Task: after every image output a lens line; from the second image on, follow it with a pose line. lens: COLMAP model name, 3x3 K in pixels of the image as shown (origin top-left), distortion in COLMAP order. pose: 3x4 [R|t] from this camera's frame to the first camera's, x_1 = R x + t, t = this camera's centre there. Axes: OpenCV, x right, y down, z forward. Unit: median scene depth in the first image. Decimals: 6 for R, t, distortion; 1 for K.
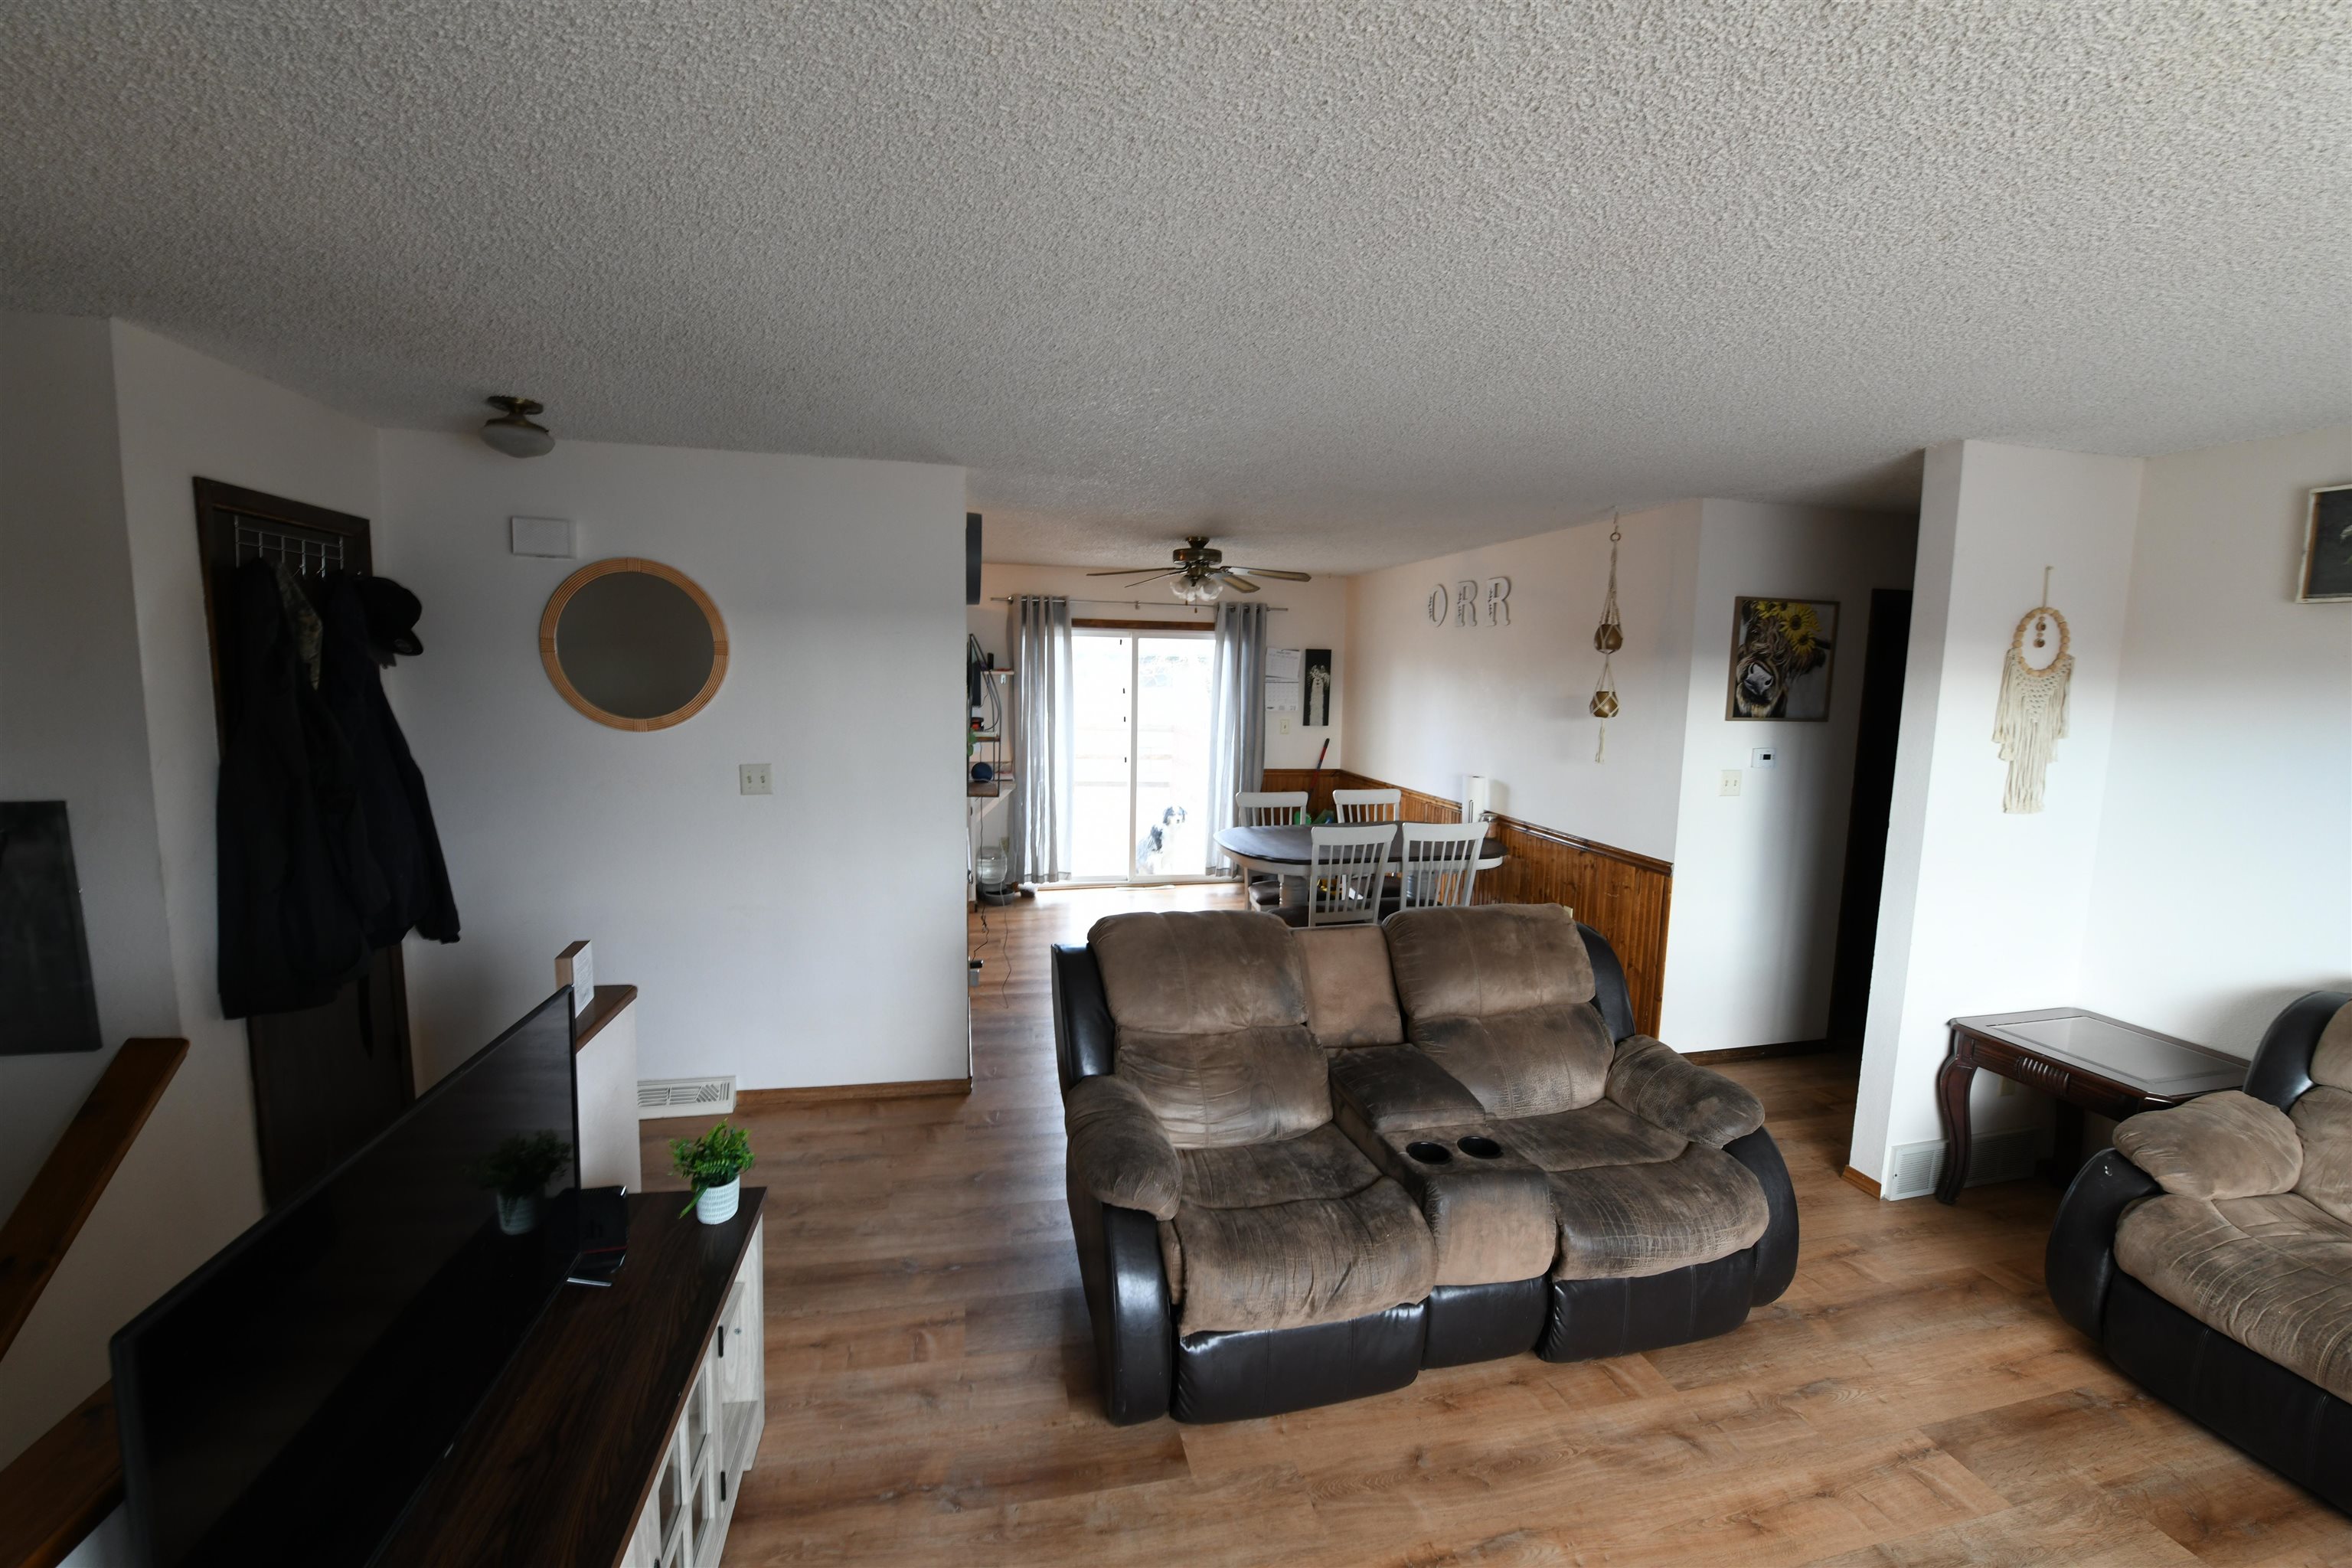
lens RADIAL K [[909.9, 0, 1176.0], [0, 909.9, 784.0], [0, 0, 1]] dist [-0.025186, -0.000802]
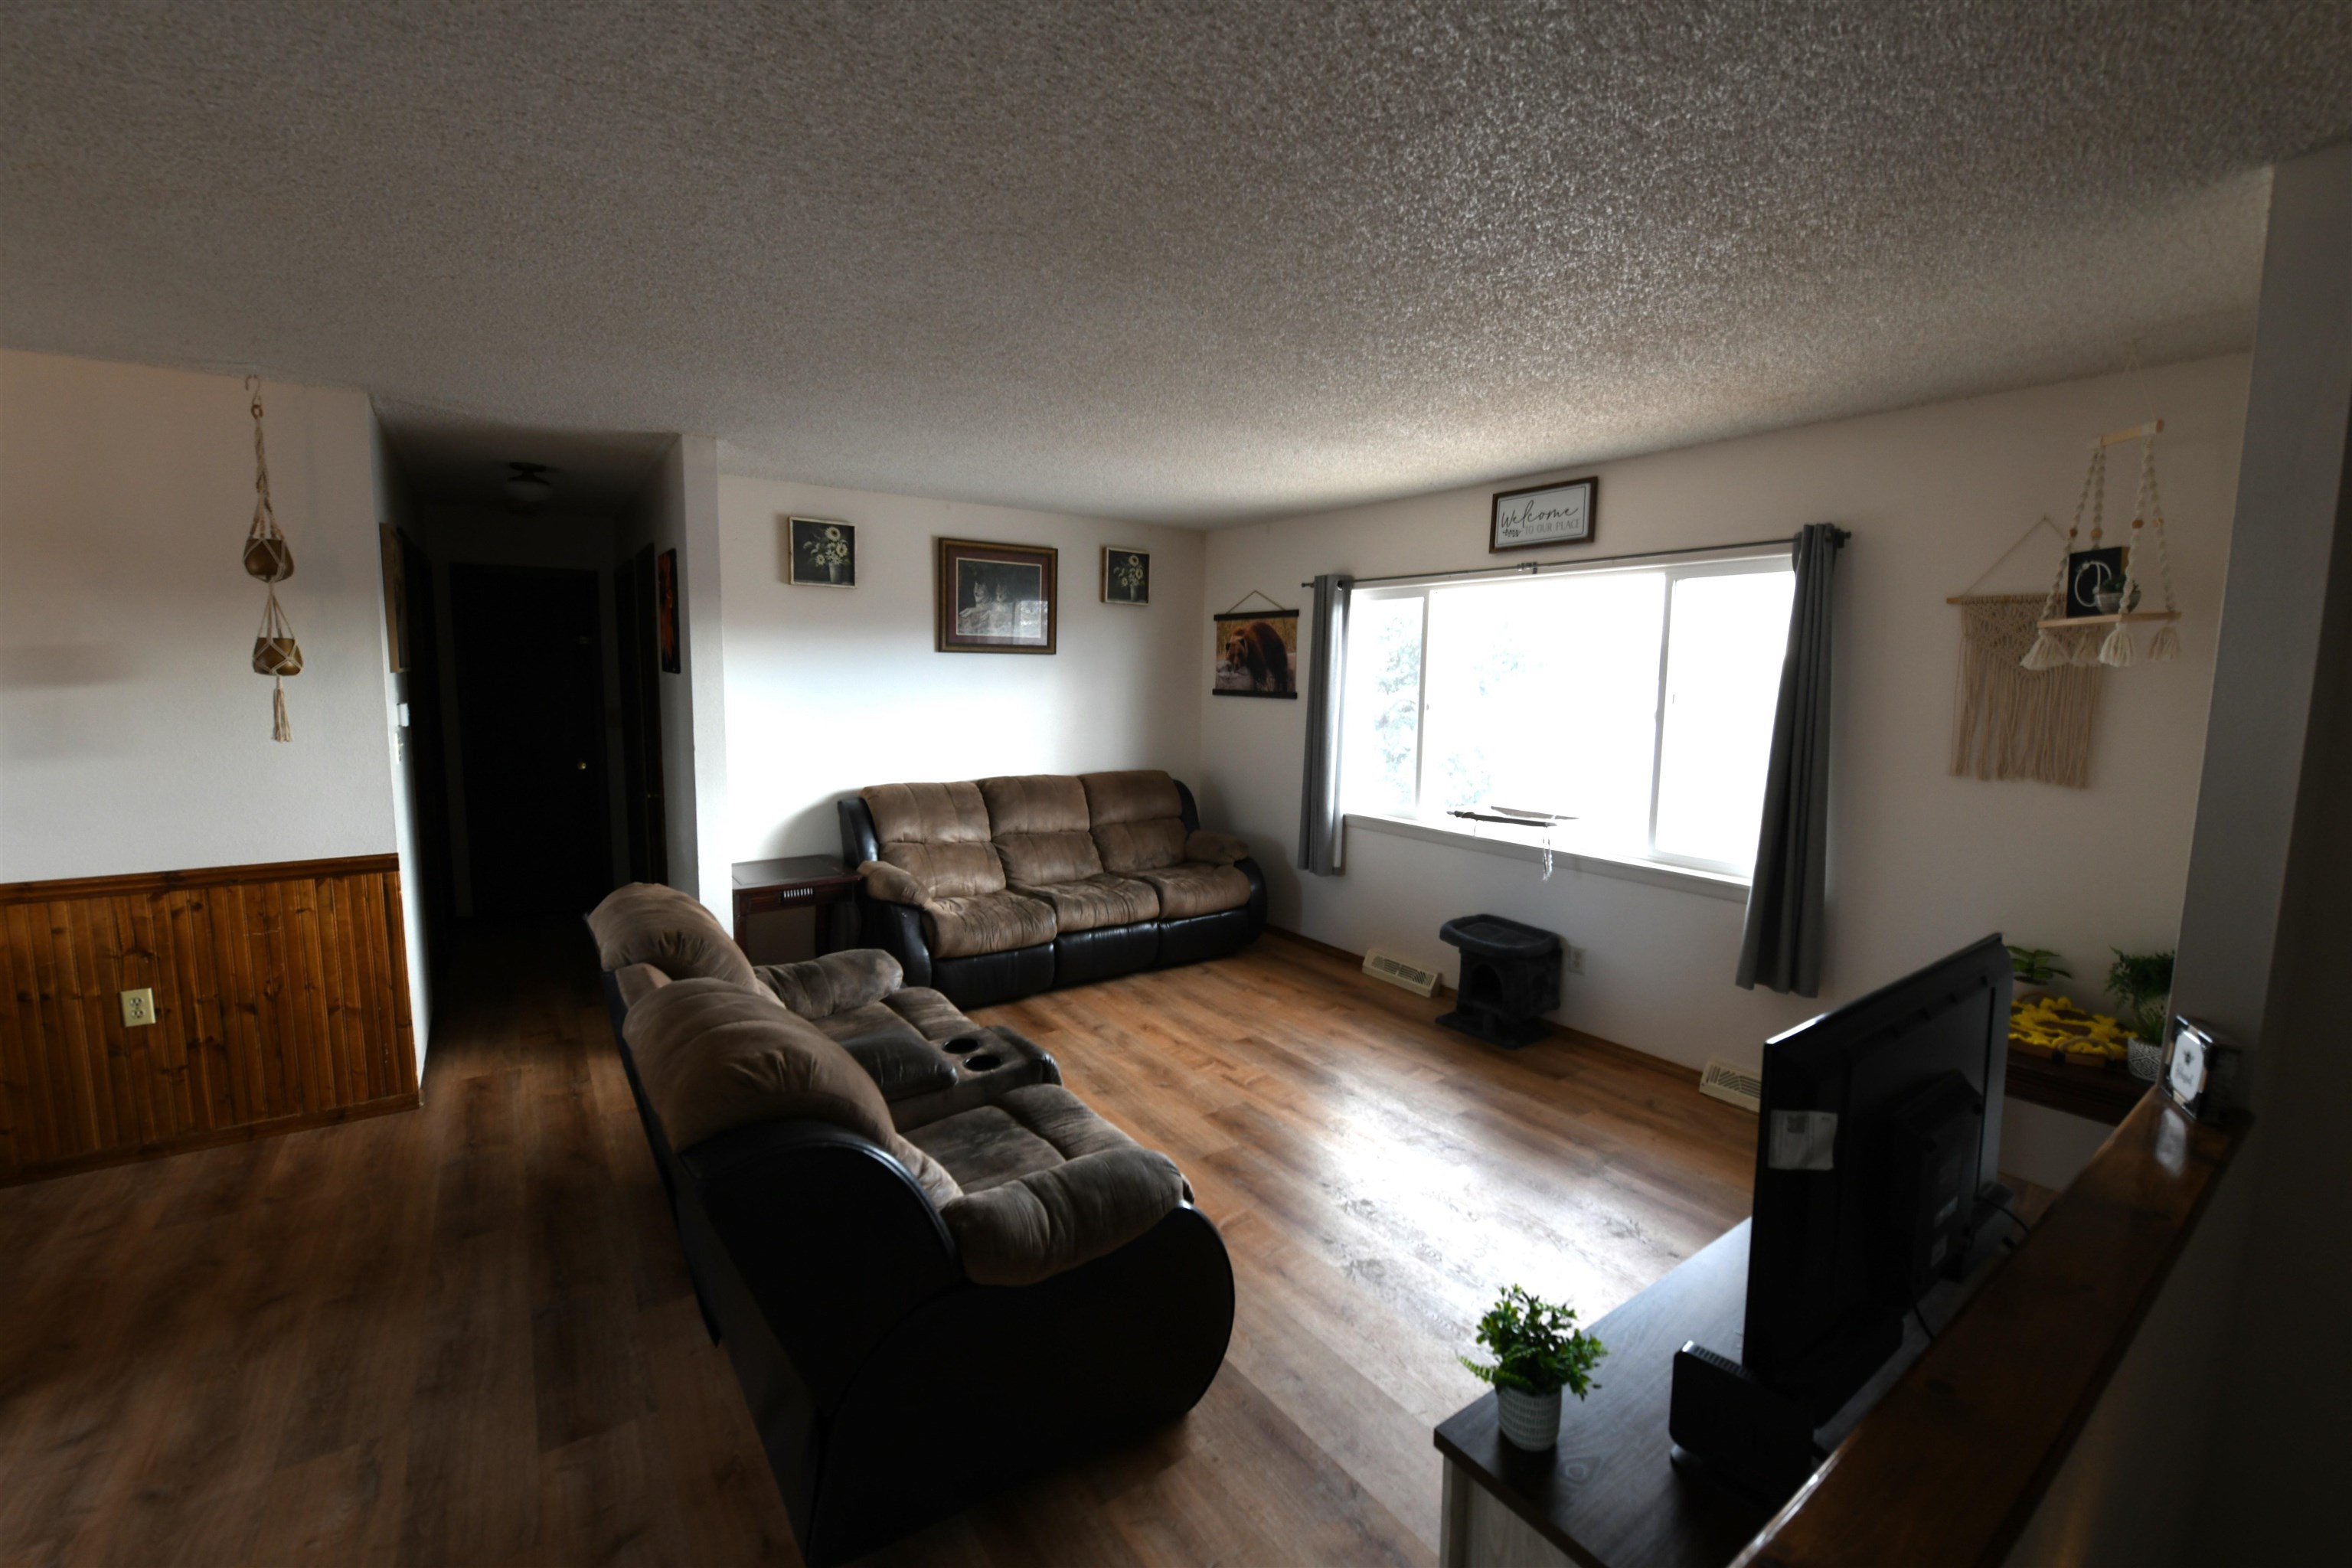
lens RADIAL K [[966.3, 0, 1152.5], [0, 966.3, 768.8], [0, 0, 1]] dist [-0.001472, -0.000306]
pose [[-0.371193, -0.126447, 0.919906, -0.764127], [0.094536, 0.980391, 0.172908, -0.111957], [-0.923731, 0.151146, -0.351960, 1.085671]]
